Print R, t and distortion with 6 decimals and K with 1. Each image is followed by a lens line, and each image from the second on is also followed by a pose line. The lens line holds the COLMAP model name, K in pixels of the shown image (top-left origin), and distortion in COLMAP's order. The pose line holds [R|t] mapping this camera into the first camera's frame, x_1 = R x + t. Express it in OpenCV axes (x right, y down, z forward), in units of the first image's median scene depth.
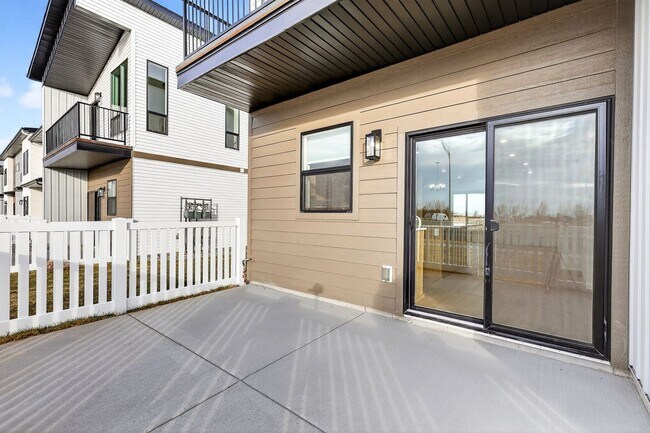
lens RADIAL K [[292.6, 0, 325.0], [0, 292.6, 216.5], [0, 0, 1]] dist [0.000544, 0.000011]
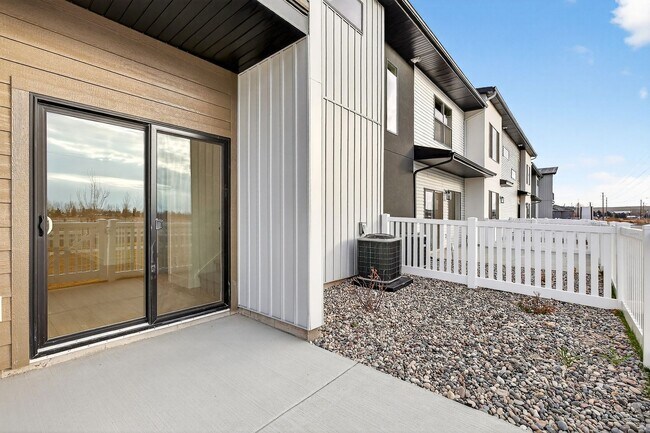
lens RADIAL K [[288.3, 0, 330.5], [0, 288.3, 216.4], [0, 0, 1]] dist [0.002391, 0.000148]
pose [[0.027994, -0.005346, 0.999594, -0.386190], [0.000948, 0.999985, 0.005321, -0.001689], [-0.999608, 0.000798, 0.027999, 0.292967]]
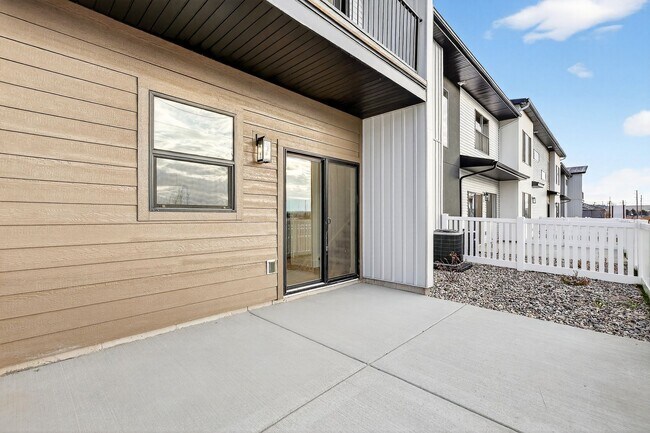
lens RADIAL K [[288.3, 0, 330.5], [0, 288.3, 216.4], [0, 0, 1]] dist [0.002391, 0.000148]
pose [[0.087101, -0.004643, 0.996189, -0.921992], [0.006018, 0.999973, 0.004135, -0.001911], [-0.996181, 0.005635, 0.087127, 0.714416]]
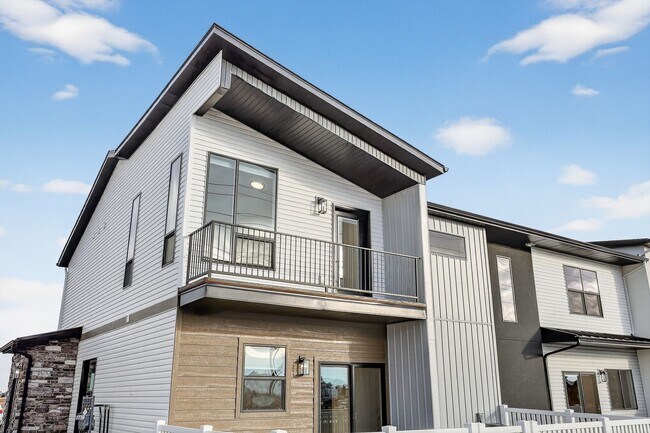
lens RADIAL K [[550.6, 0, 325.0], [0, 550.6, 216.5], [0, 0, 1]] dist [0.000169, 0.000963]
pose [[0.290570, 0.283135, 0.914004, -2.949997], [0.010734, 0.954194, -0.298997, -0.131734], [-0.956793, 0.096691, 0.274221, -0.003277]]
